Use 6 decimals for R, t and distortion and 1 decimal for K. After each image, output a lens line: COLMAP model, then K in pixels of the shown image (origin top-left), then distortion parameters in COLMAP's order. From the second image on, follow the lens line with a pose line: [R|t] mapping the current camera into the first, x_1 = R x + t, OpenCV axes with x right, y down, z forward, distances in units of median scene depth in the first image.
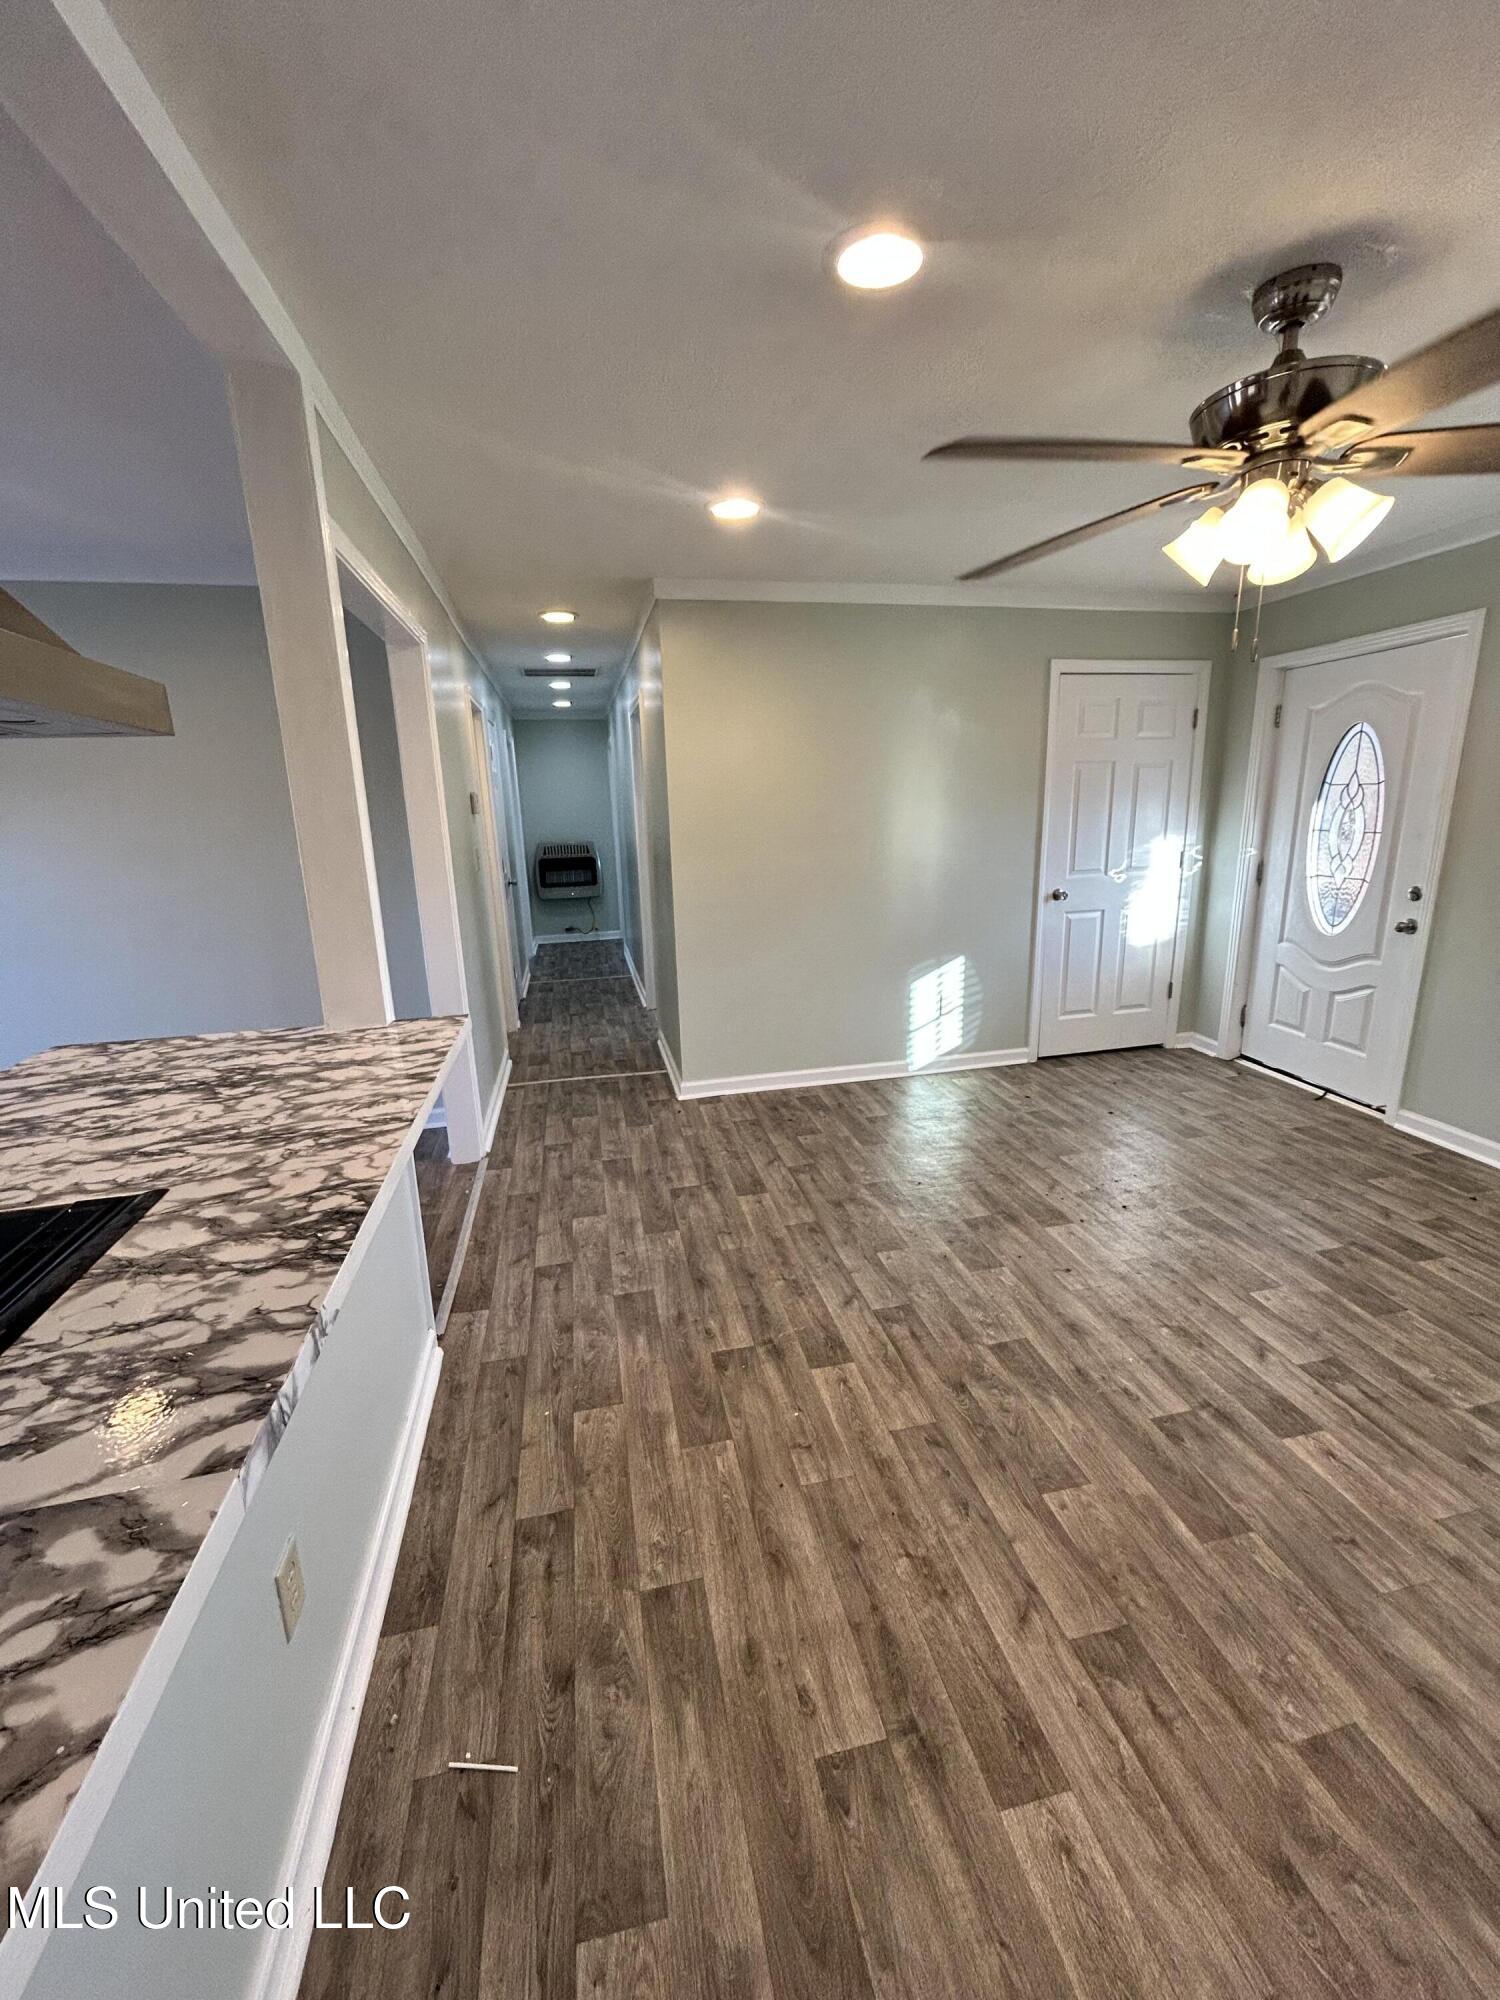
lens RADIAL K [[802.5, 0, 742.2], [0, 802.5, 1012.4], [0, 0, 1]] dist [-0.005896, 0.001492]
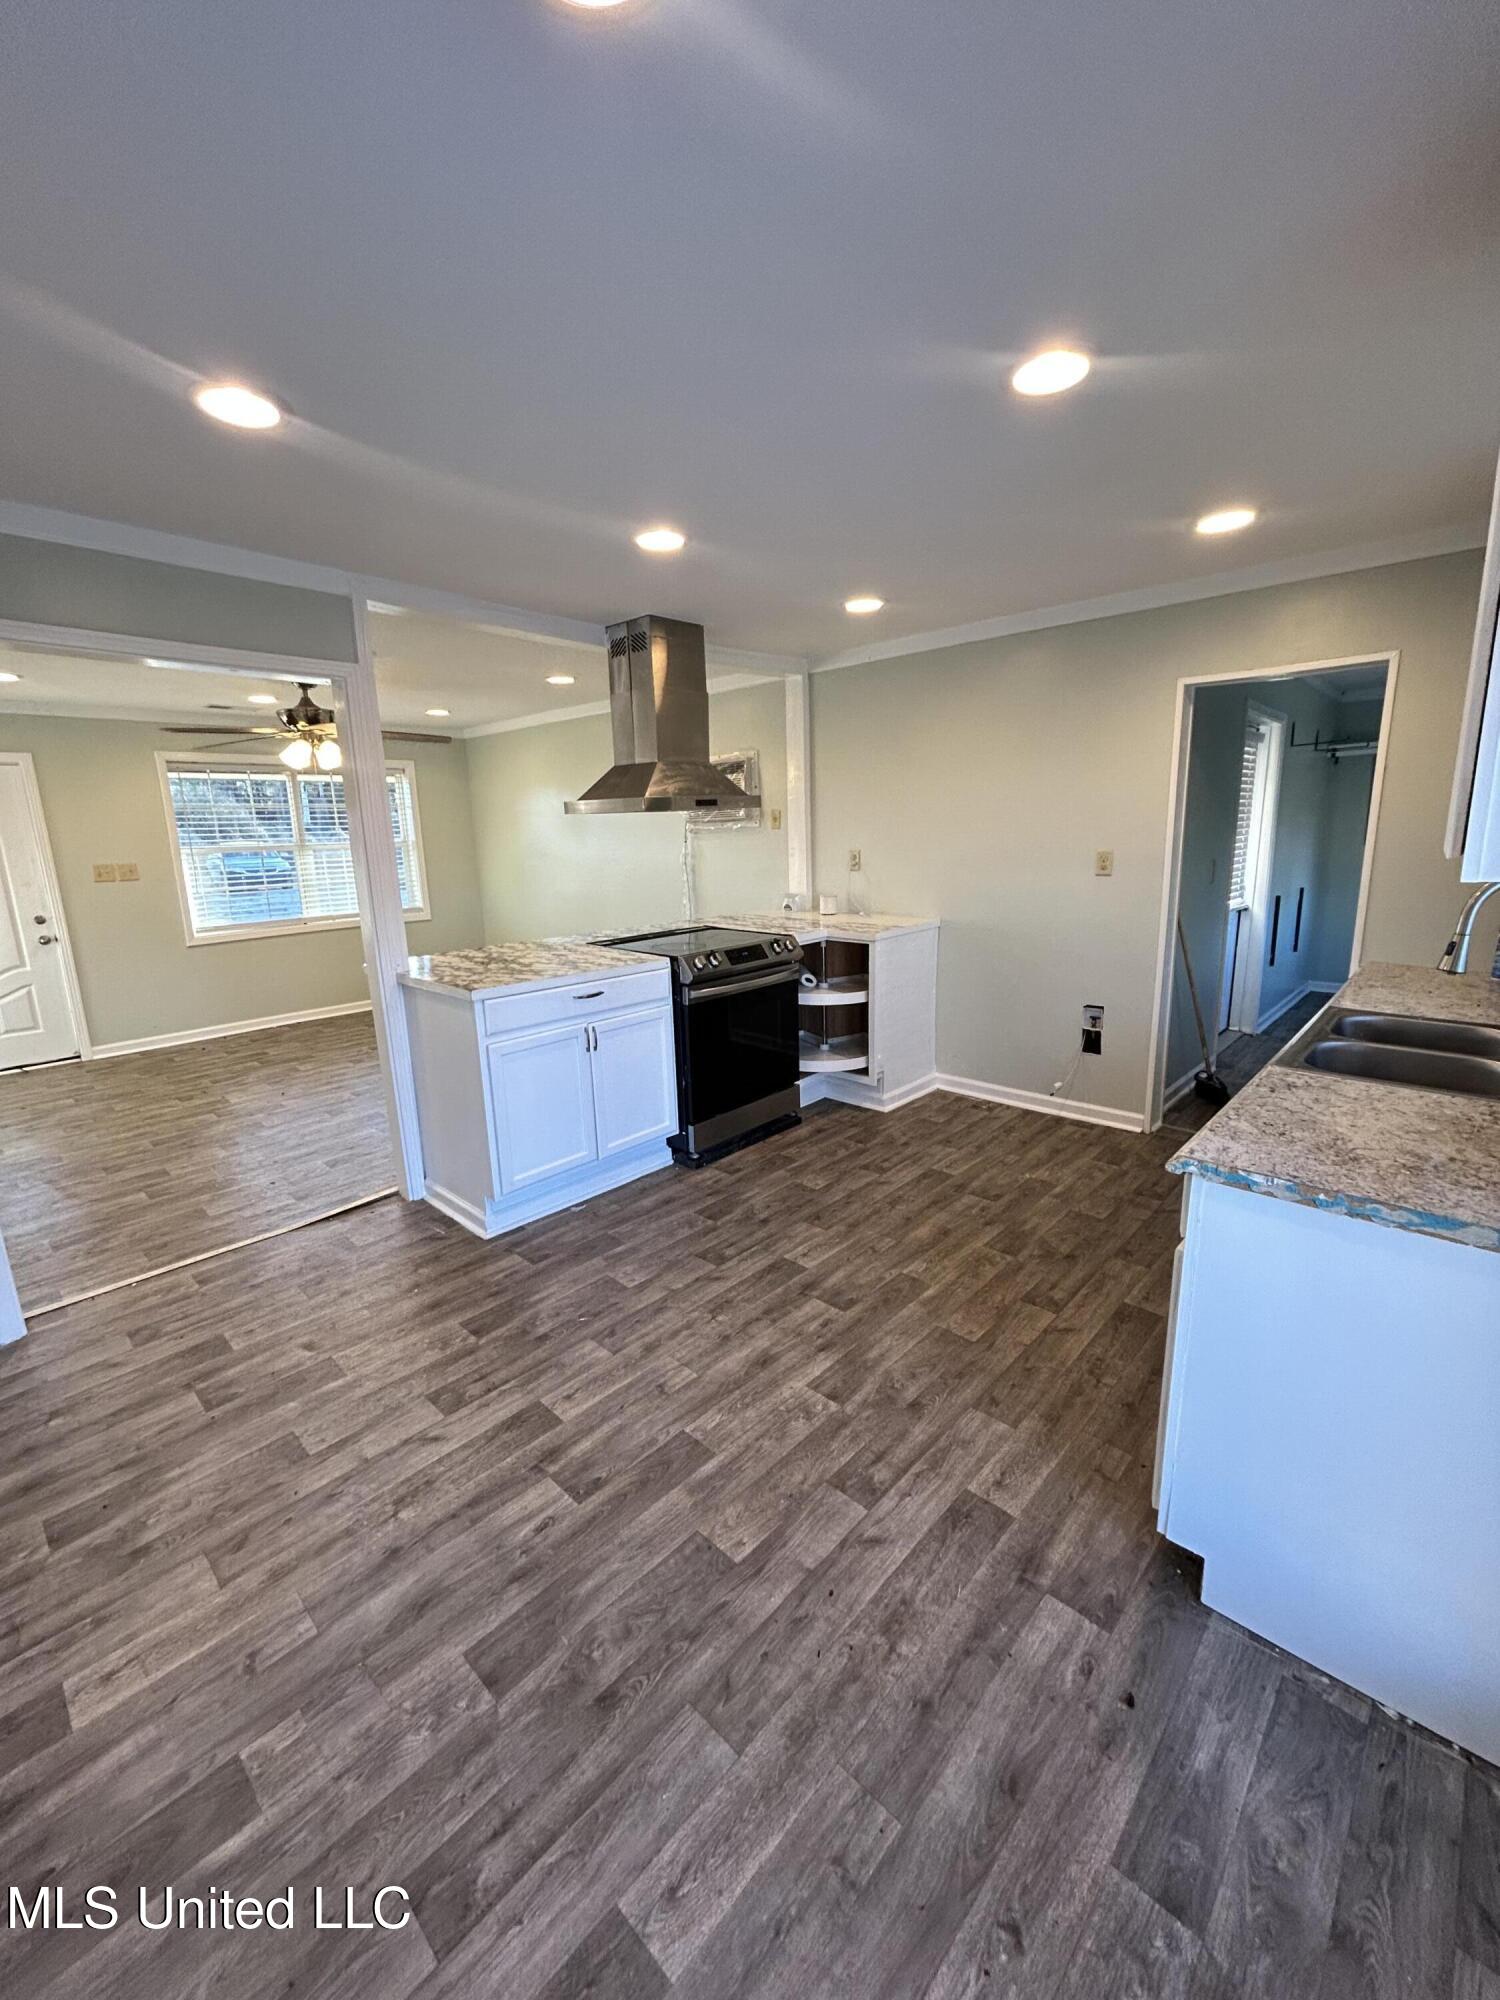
lens RADIAL K [[789.3, 0, 725.2], [0, 789.3, 1067.8], [0, 0, 1]] dist [-0.008131, 0.003316]
pose [[-0.550171, -0.202862, 0.810037, -0.212639], [0.258968, 0.880767, 0.396465, -0.243394], [-0.793881, 0.427897, -0.432037, 0.920369]]
